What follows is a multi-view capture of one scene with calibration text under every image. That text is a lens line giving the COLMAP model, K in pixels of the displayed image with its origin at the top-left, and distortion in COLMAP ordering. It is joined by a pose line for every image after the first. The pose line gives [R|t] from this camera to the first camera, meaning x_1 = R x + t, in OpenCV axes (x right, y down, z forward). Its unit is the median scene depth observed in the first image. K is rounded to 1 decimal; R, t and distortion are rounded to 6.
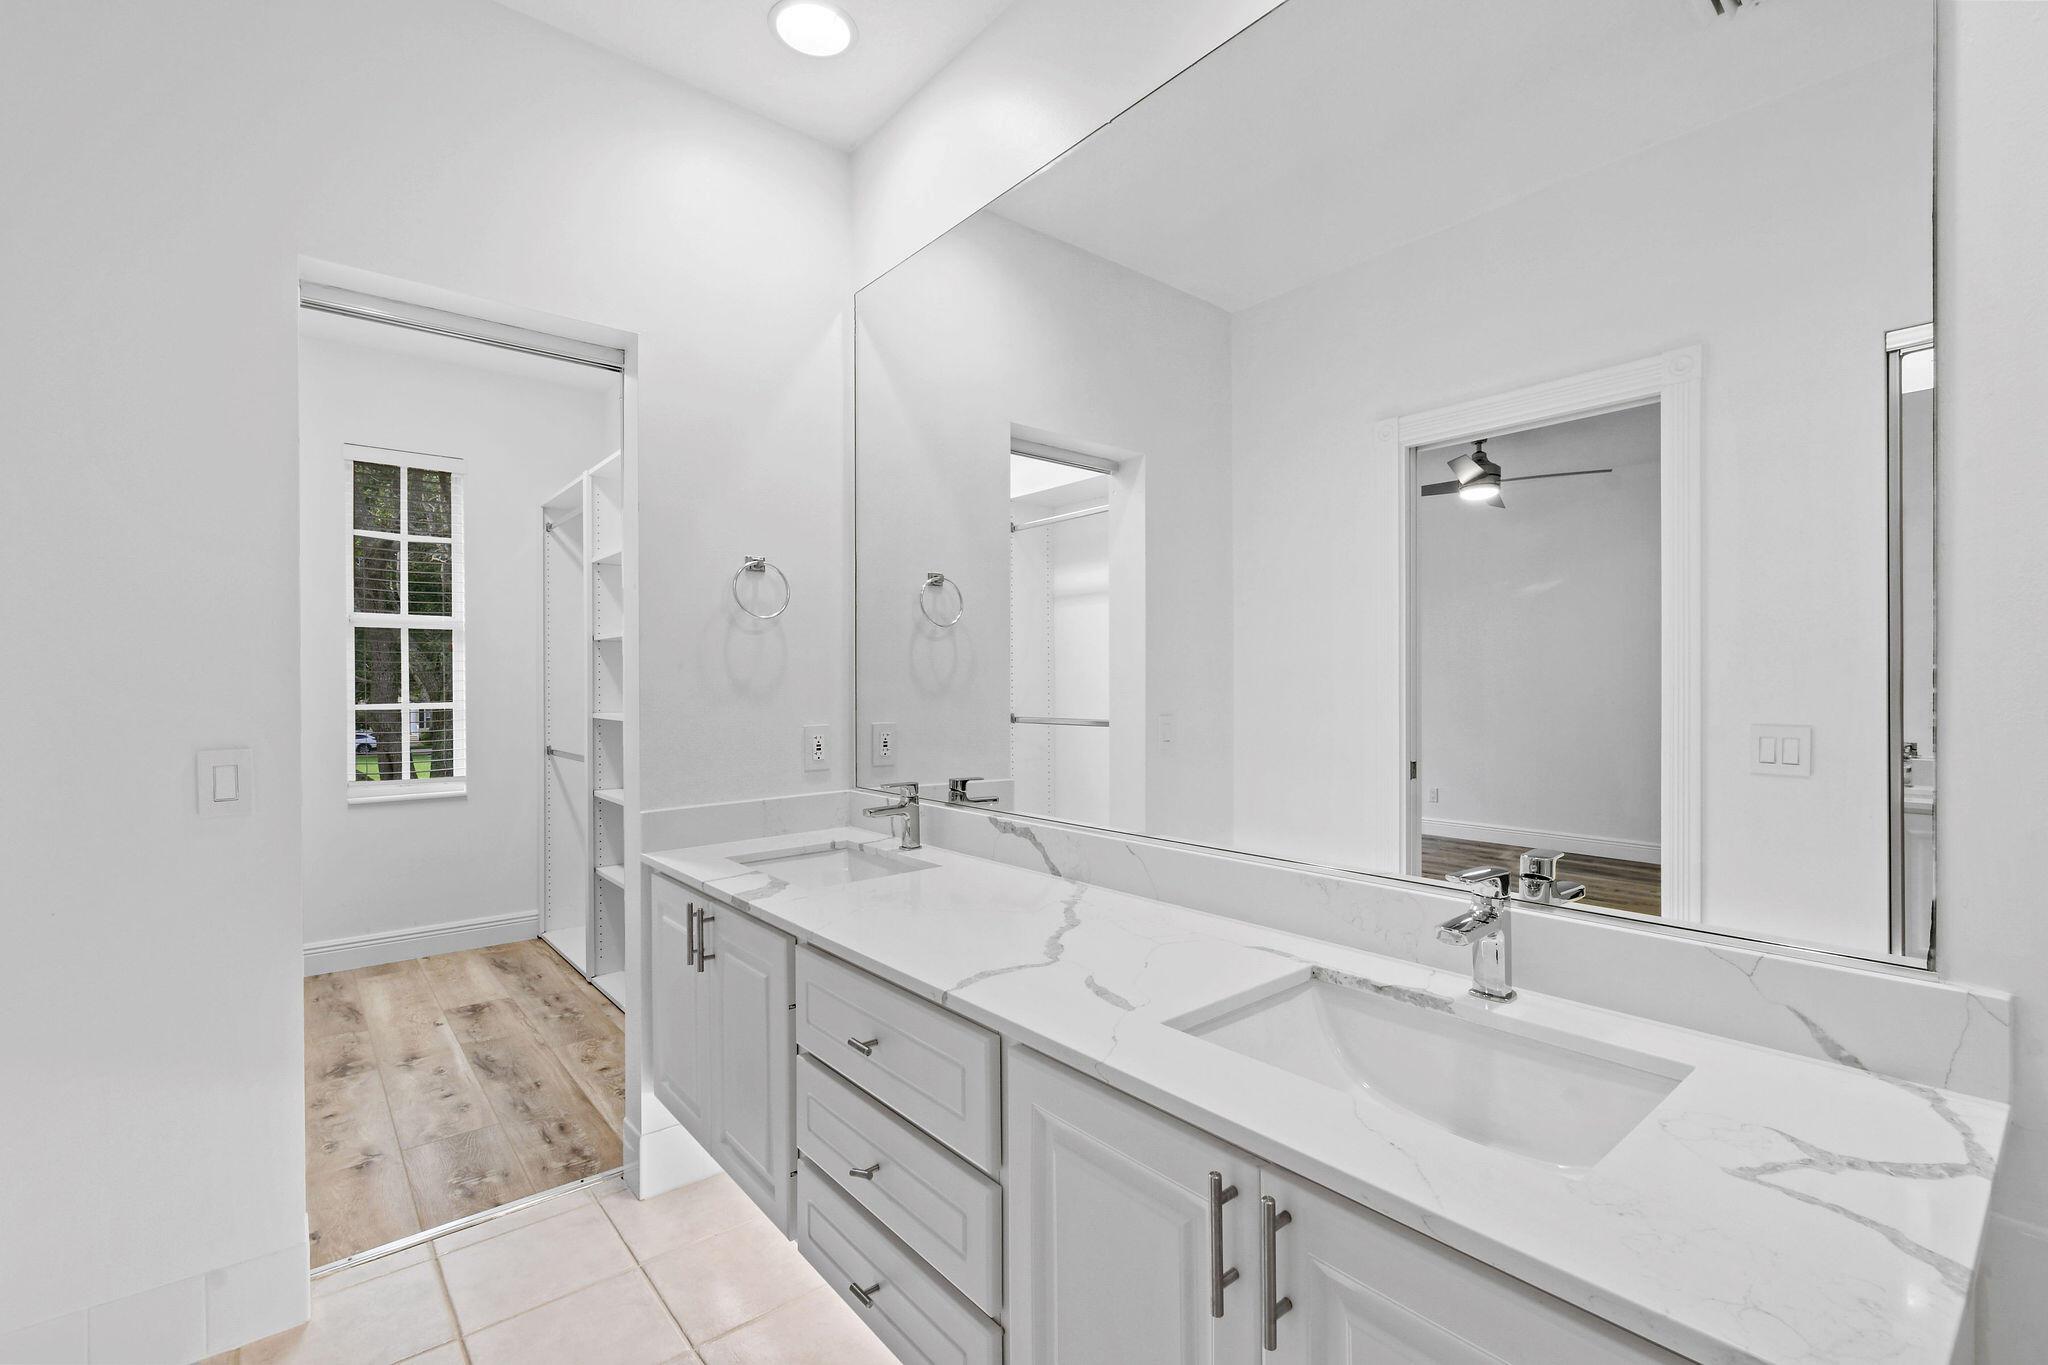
lens RADIAL K [[848.4, 0, 973.9], [0, 848.4, 681.2], [0, 0, 1]] dist [-0.000188, -0.000228]
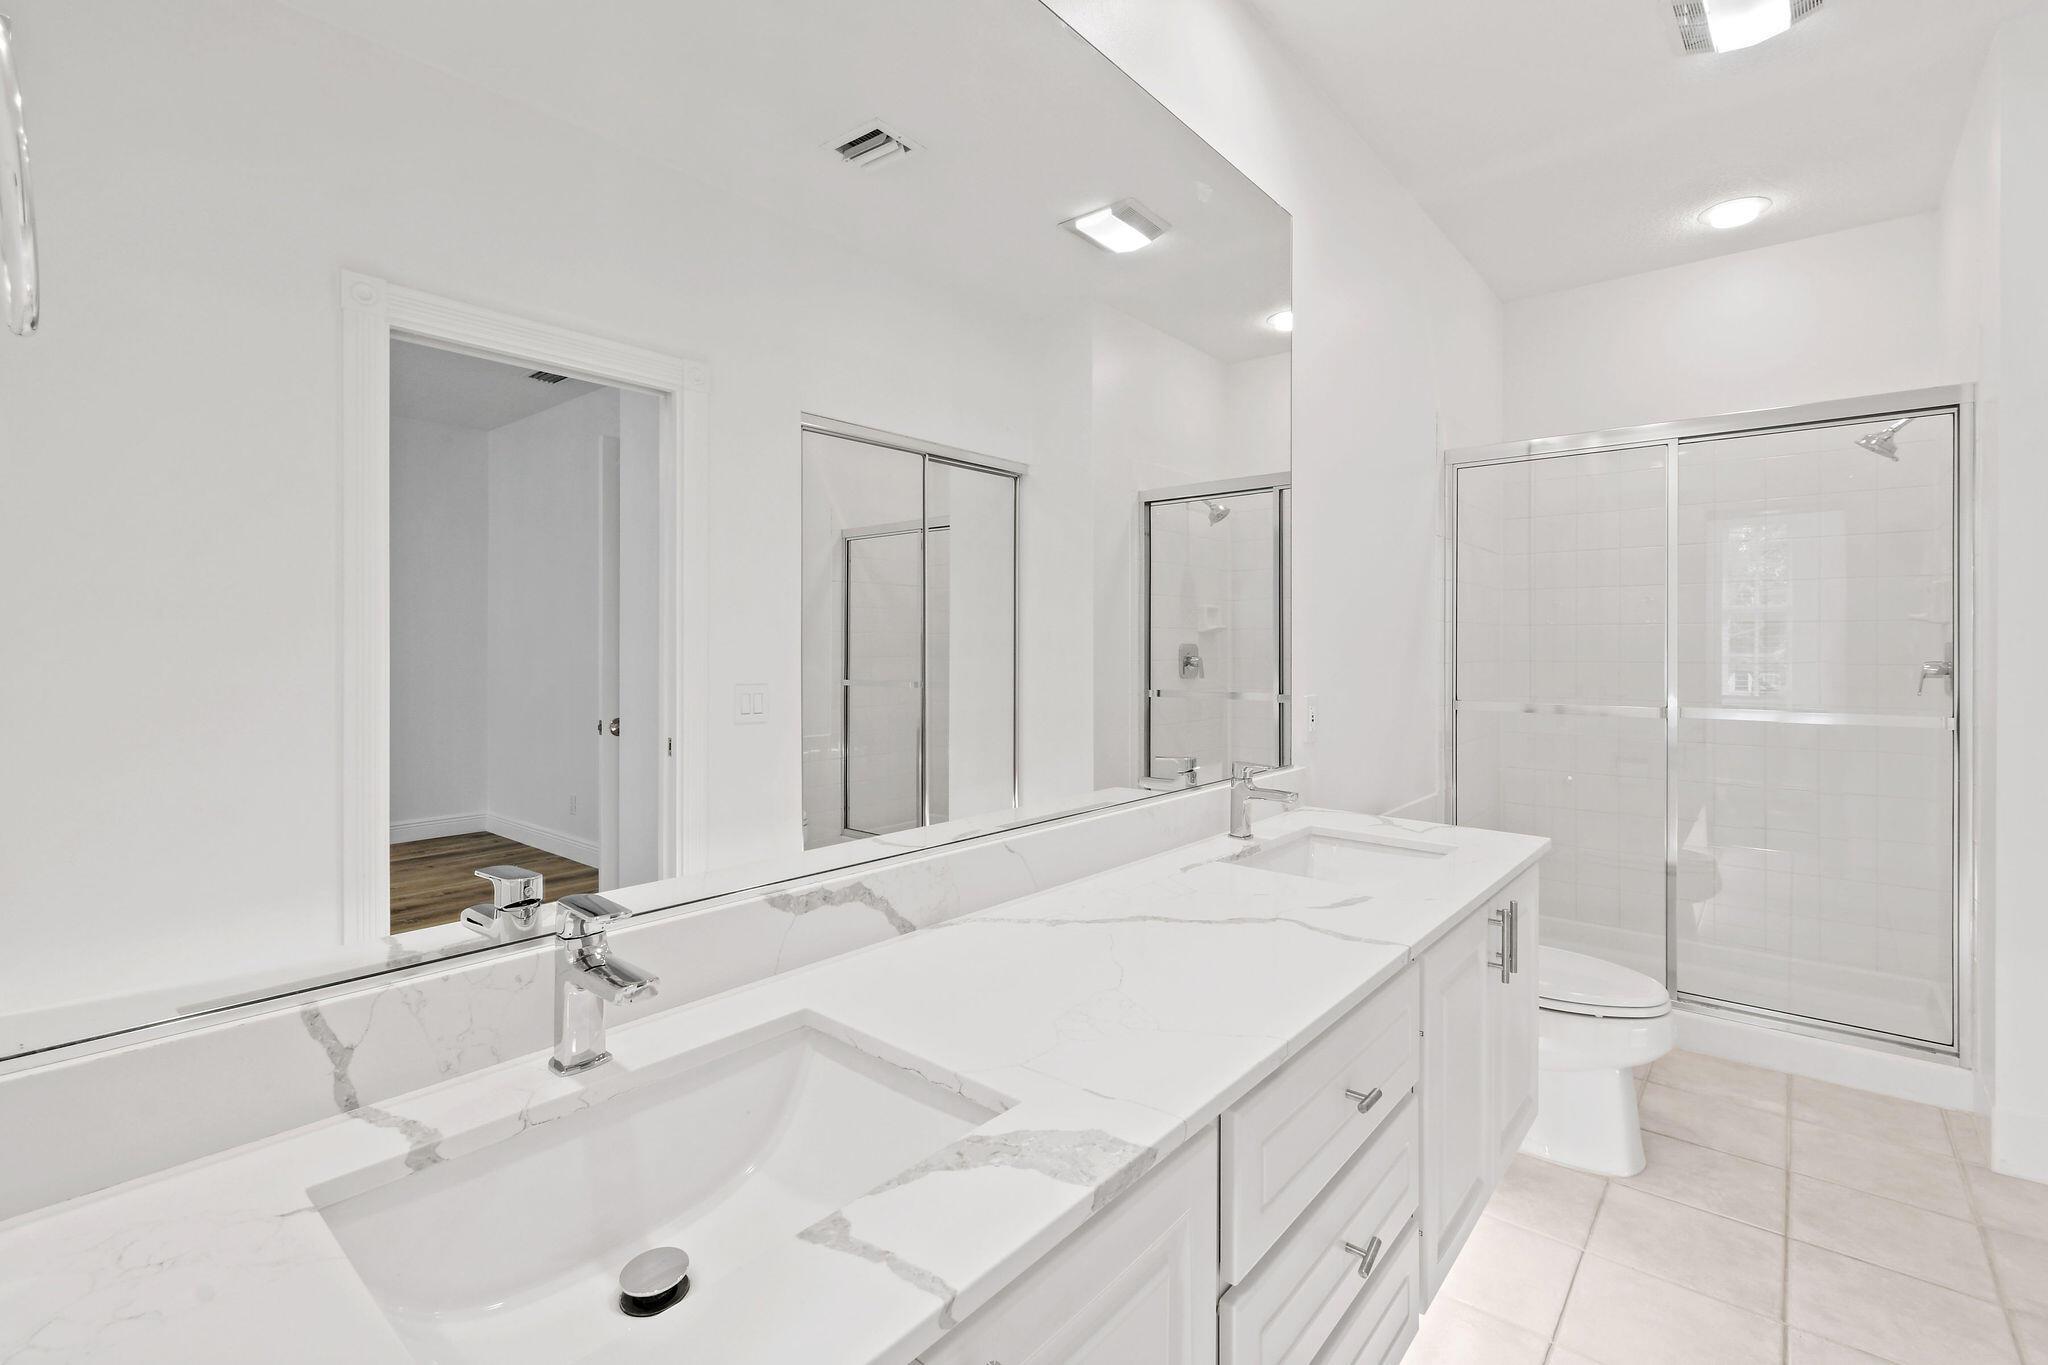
lens RADIAL K [[929.0, 0, 1045.7], [0, 929.0, 640.1], [0, 0, 1]] dist [0.001942, 0.000245]
pose [[-0.219475, 0.015676, 0.975492, -0.641921], [-0.004082, 0.999847, -0.016986, 0.005650], [-0.975610, -0.007710, -0.219377, 1.025655]]
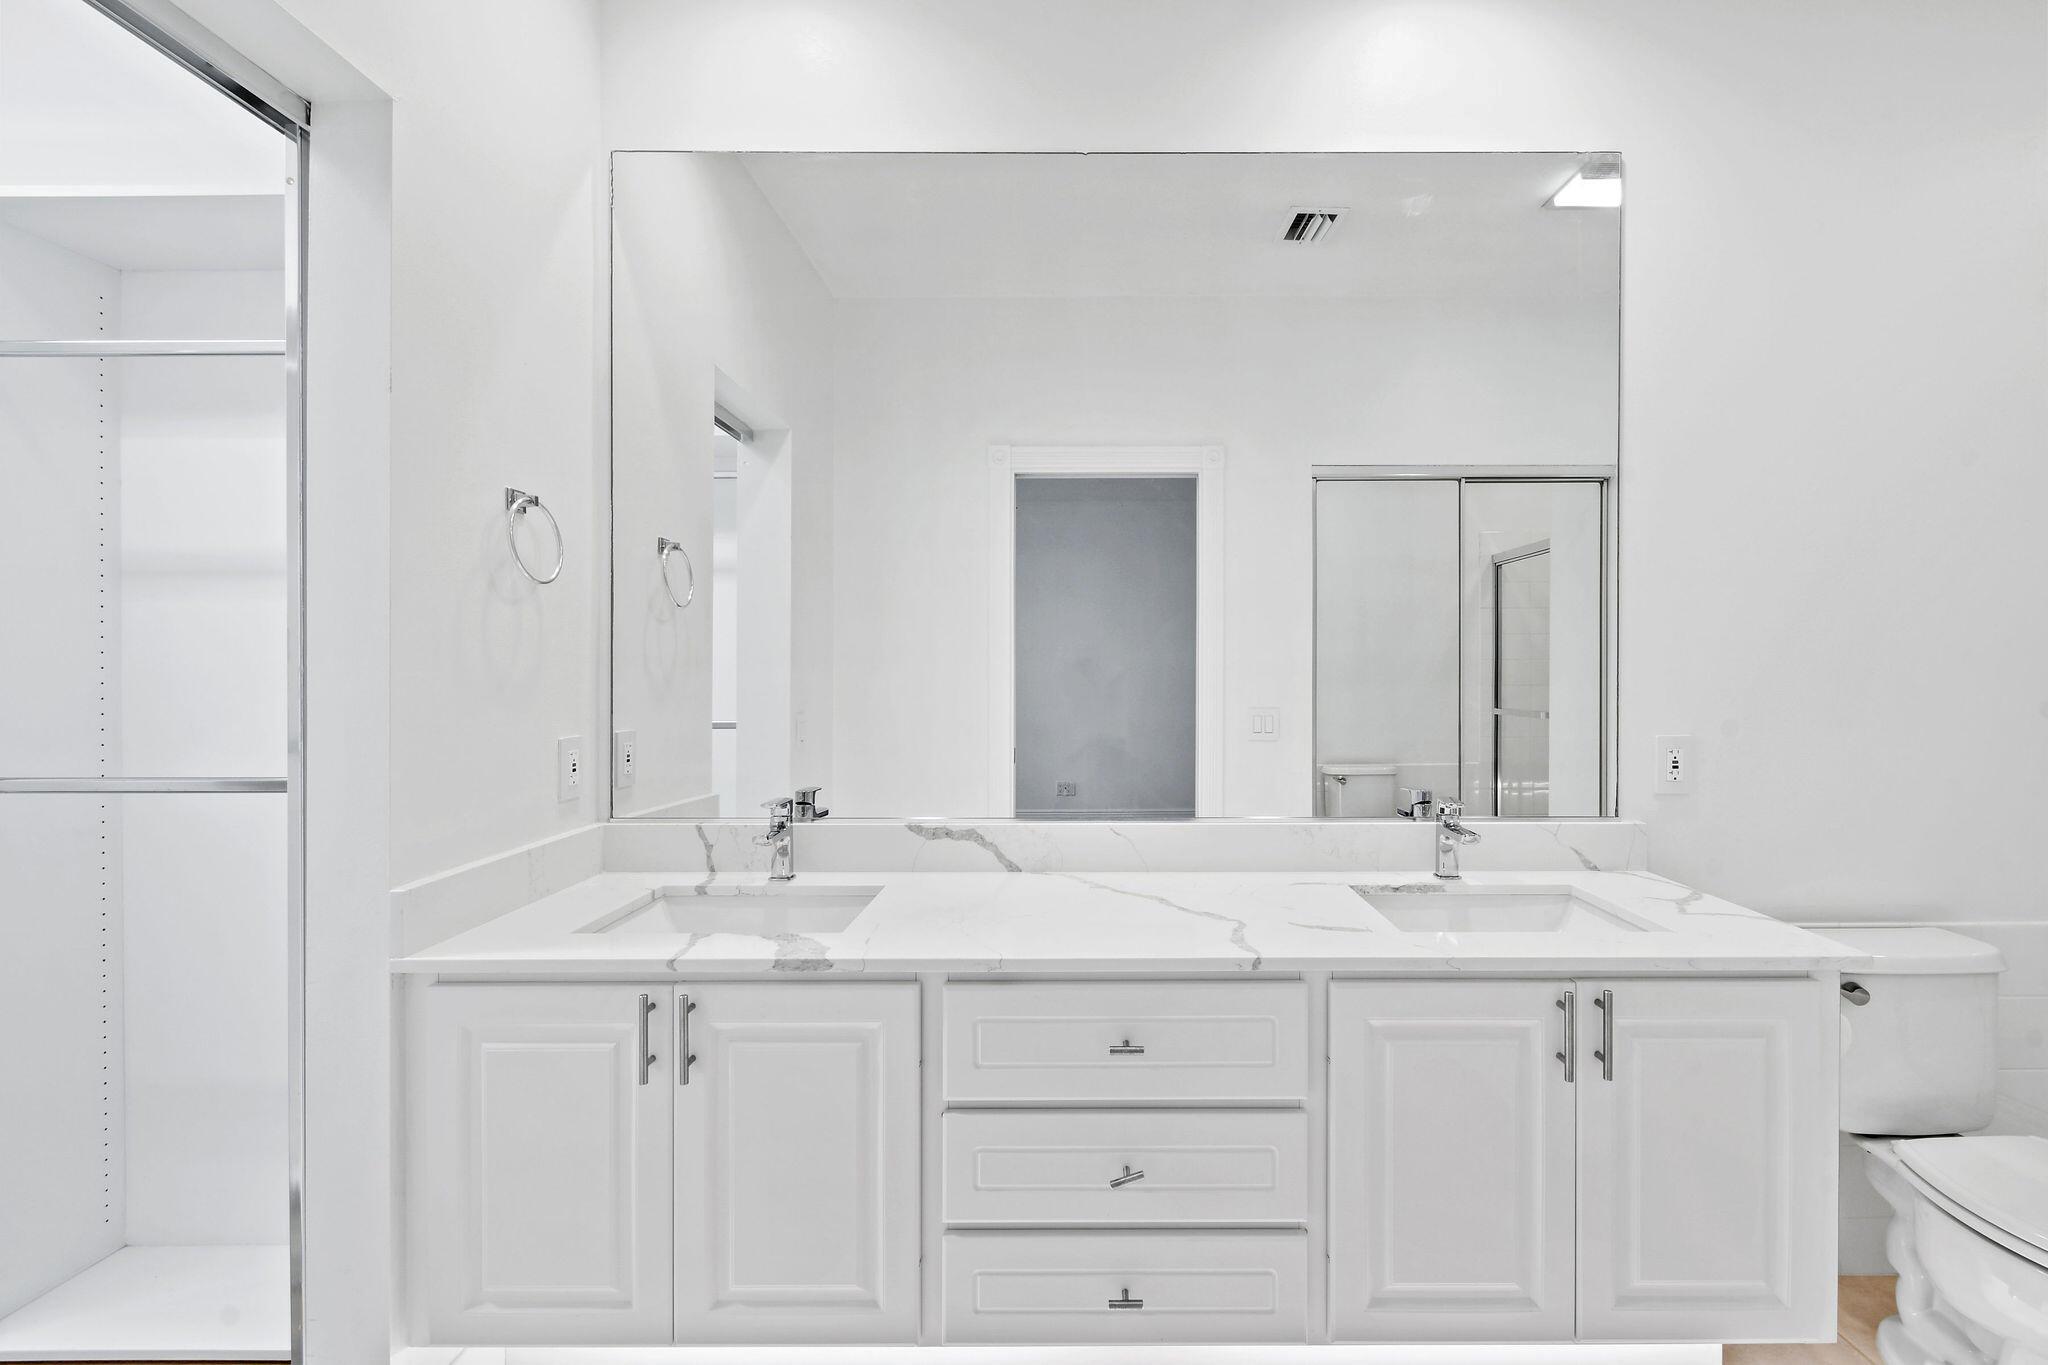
lens RADIAL K [[923.6, 0, 1035.1], [0, 923.6, 664.8], [0, 0, 1]] dist [0.001384, -0.000238]
pose [[0.649661, 0.015724, 0.760062, -0.698493], [-0.006459, 0.999864, -0.015164, 0.001389], [-0.760197, 0.004943, 0.649674, 0.263694]]
